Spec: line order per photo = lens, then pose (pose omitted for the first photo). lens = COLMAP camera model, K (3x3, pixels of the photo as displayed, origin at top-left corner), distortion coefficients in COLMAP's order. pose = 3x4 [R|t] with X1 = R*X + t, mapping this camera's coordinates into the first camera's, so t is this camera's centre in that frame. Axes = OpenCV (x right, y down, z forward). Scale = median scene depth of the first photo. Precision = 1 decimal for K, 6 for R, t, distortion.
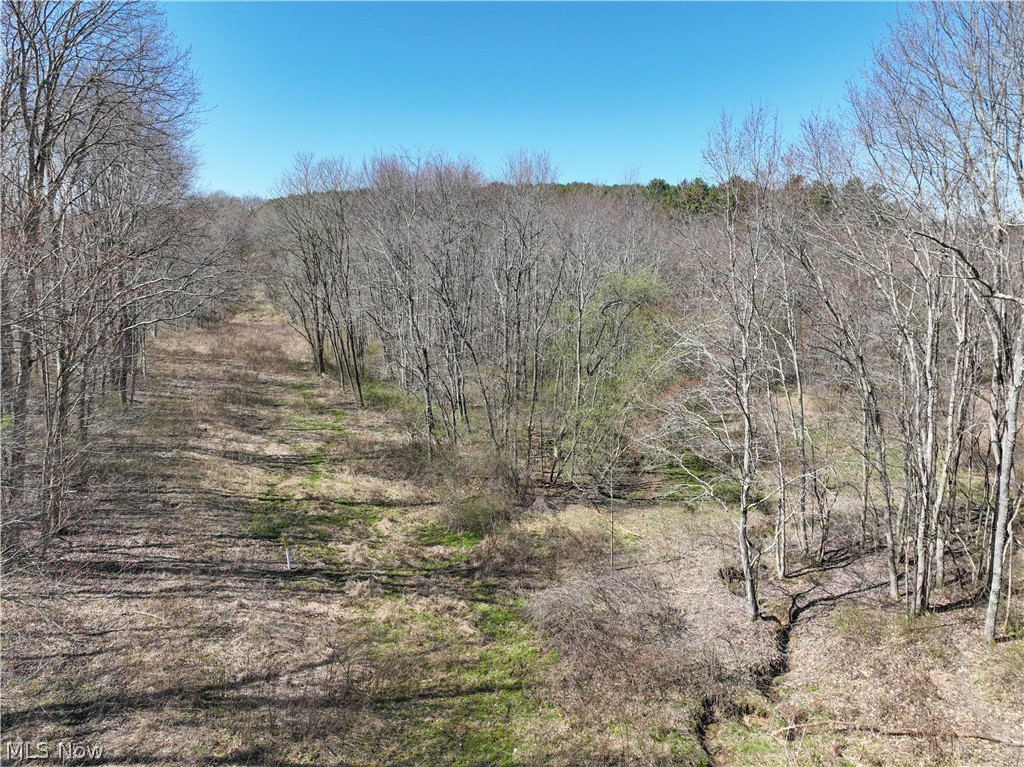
lens RADIAL K [[713.0, 0, 513.0], [0, 713.0, 382.6], [0, 0, 1]] dist [-0.000793, -0.001477]
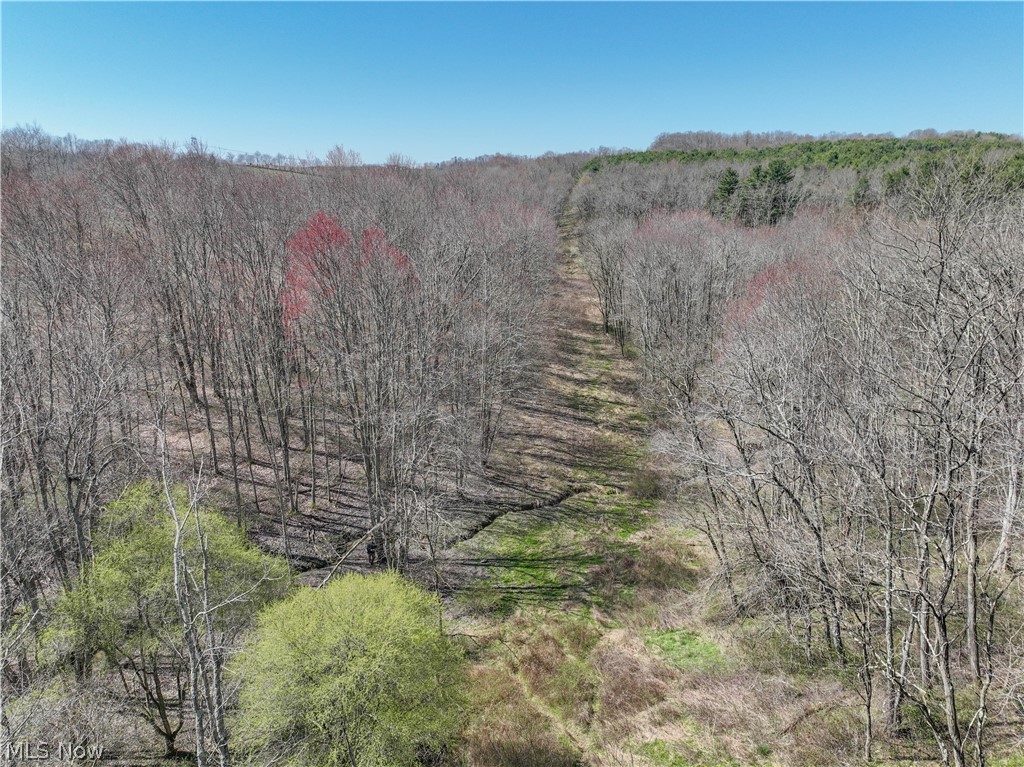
lens RADIAL K [[713.0, 0, 512.2], [0, 713.0, 383.2], [0, 0, 1]] dist [-0.000793, -0.001477]
pose [[0.911932, 0.107986, -0.395877, 0.368246], [-0.067247, 0.991038, 0.115422, -0.127683], [0.404793, -0.078635, 0.911021, -1.131243]]
